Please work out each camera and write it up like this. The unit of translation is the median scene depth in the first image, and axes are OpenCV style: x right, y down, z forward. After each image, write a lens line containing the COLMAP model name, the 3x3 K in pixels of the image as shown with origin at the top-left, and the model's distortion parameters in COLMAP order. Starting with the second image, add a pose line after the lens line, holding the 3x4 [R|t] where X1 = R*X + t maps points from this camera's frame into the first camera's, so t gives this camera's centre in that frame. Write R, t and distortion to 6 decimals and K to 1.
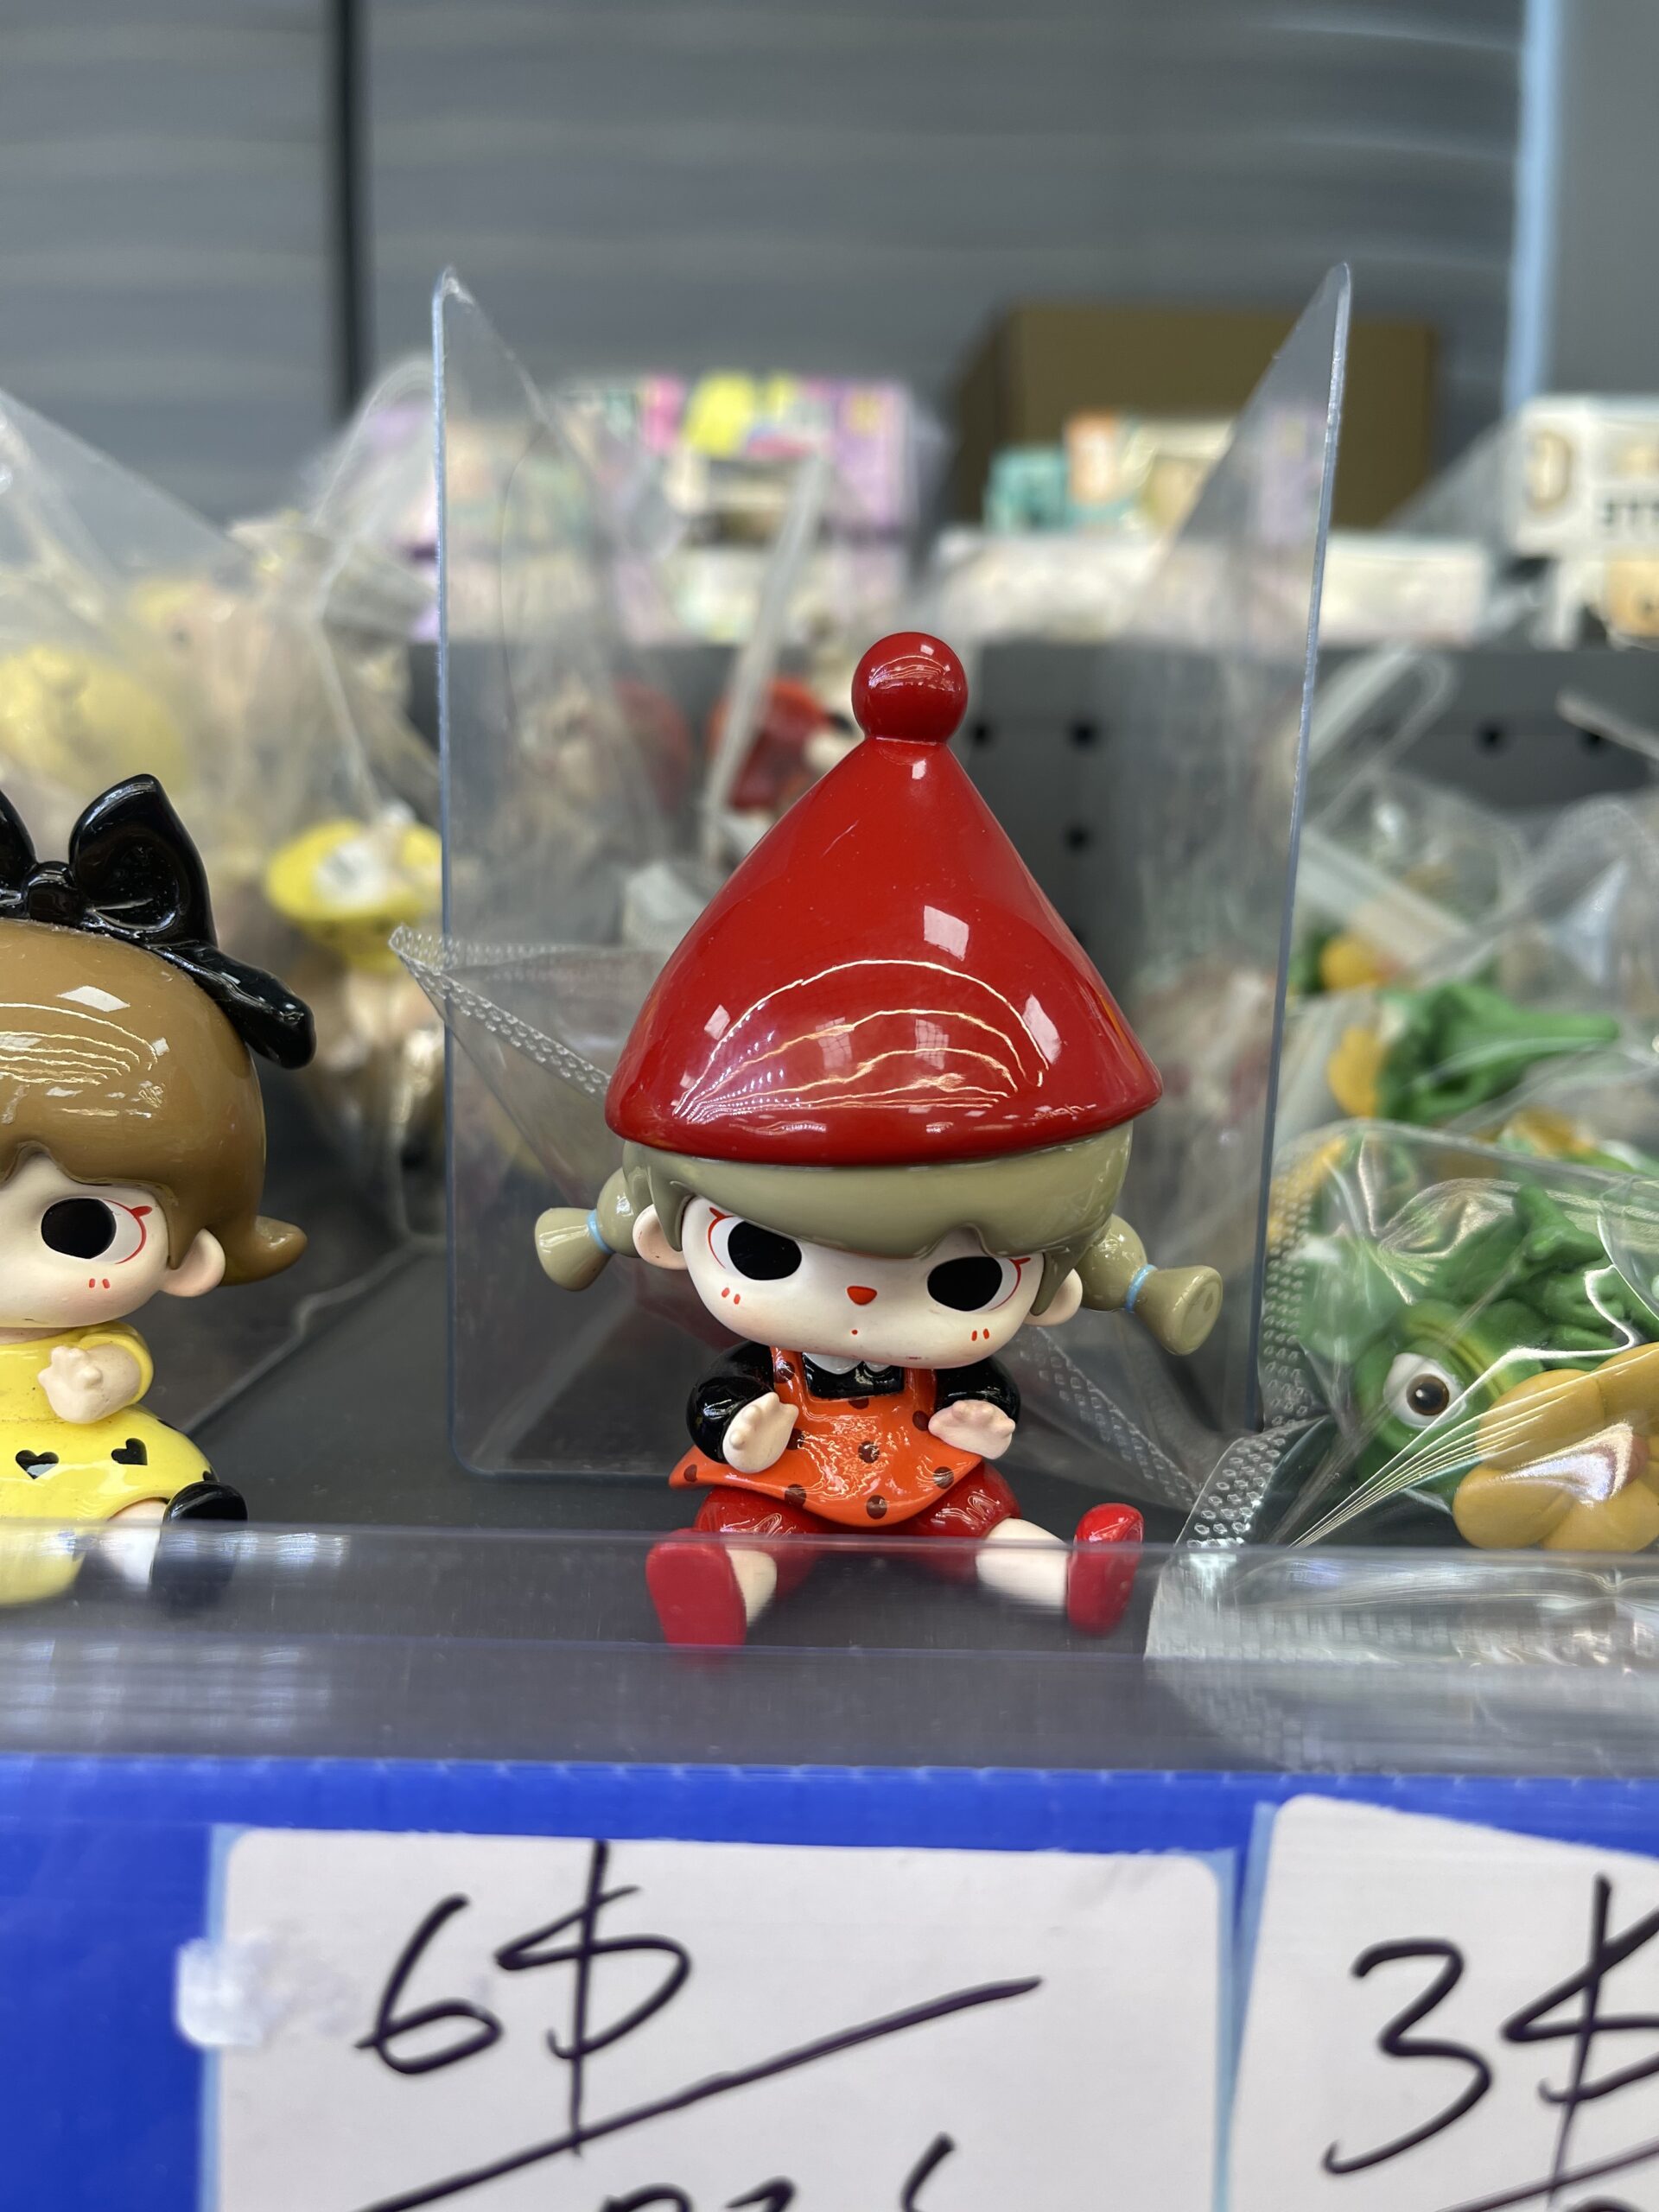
lens RADIAL K [[1617.2, 0, 819.7], [0, 1617.2, 1128.0], [0, 0, 1]] dist [0.012196, -0.043232]
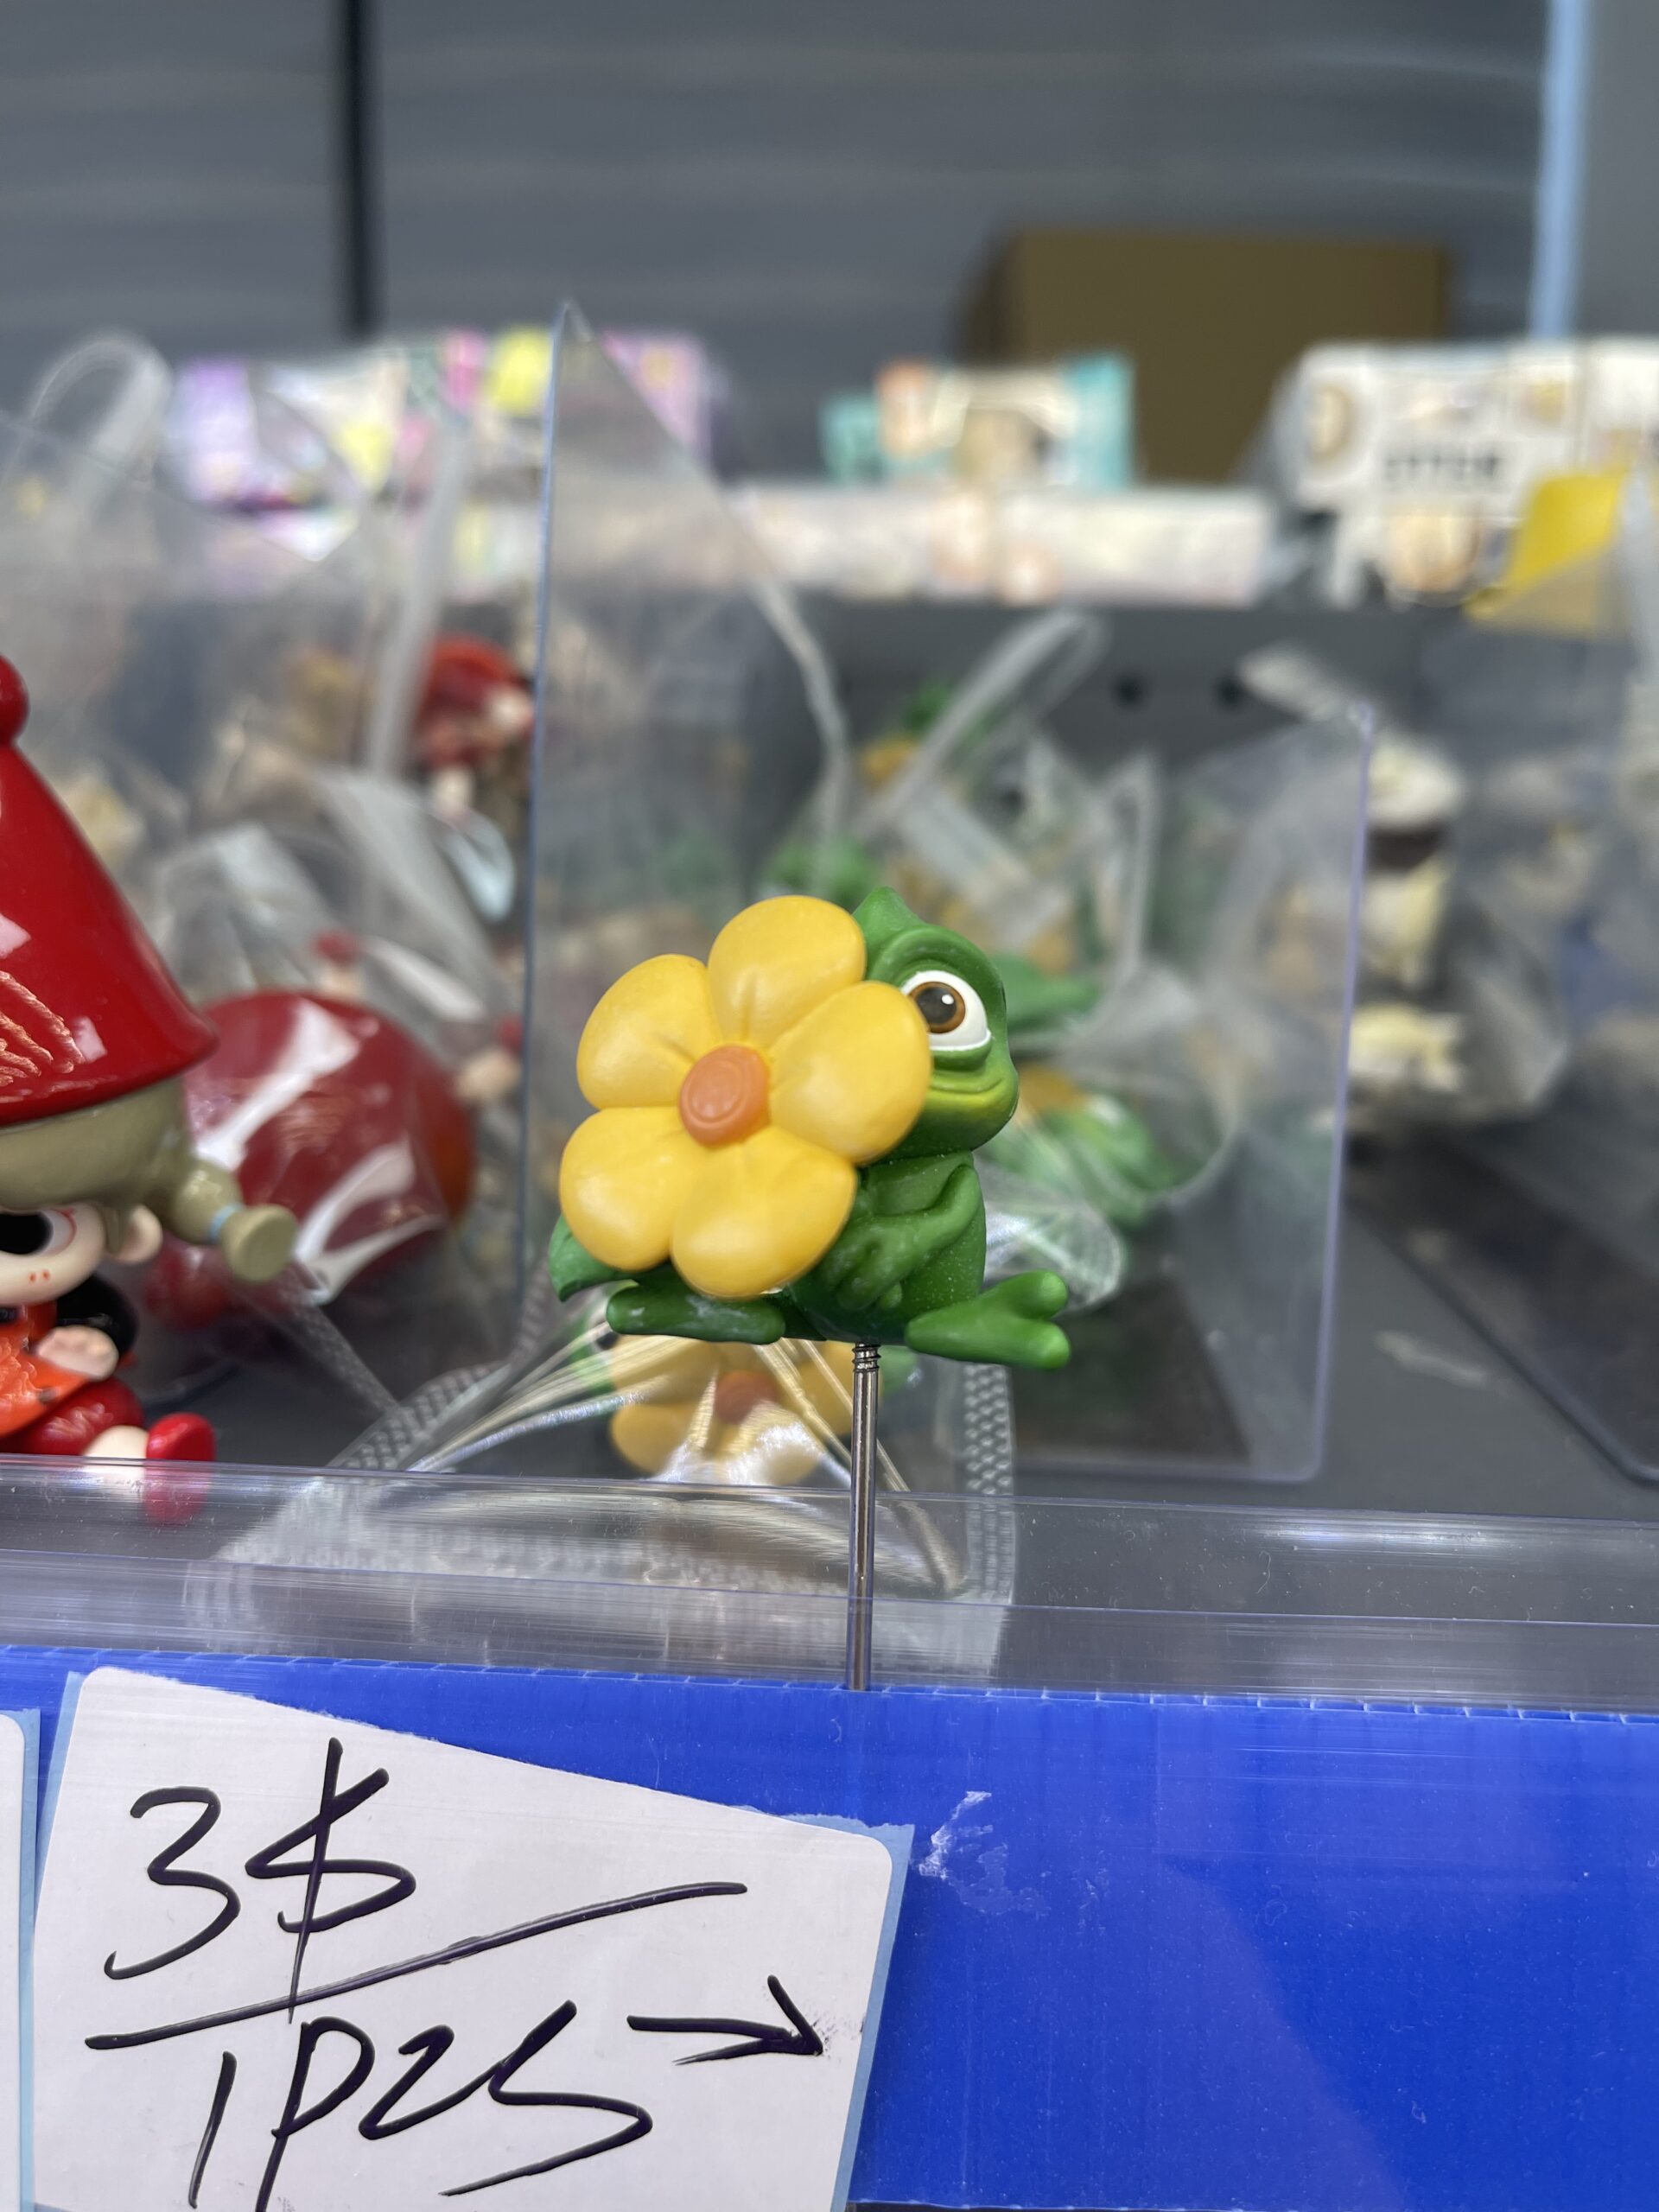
lens RADIAL K [[1617.2, 0, 826.2], [0, 1617.2, 1096.0], [0, 0, 1]] dist [0.012196, -0.043232]
pose [[0.999260, 0.013793, -0.035898, 0.668092], [-0.012877, 0.999589, 0.025627, -0.032408], [0.036237, -0.025146, 0.999027, -0.120573]]
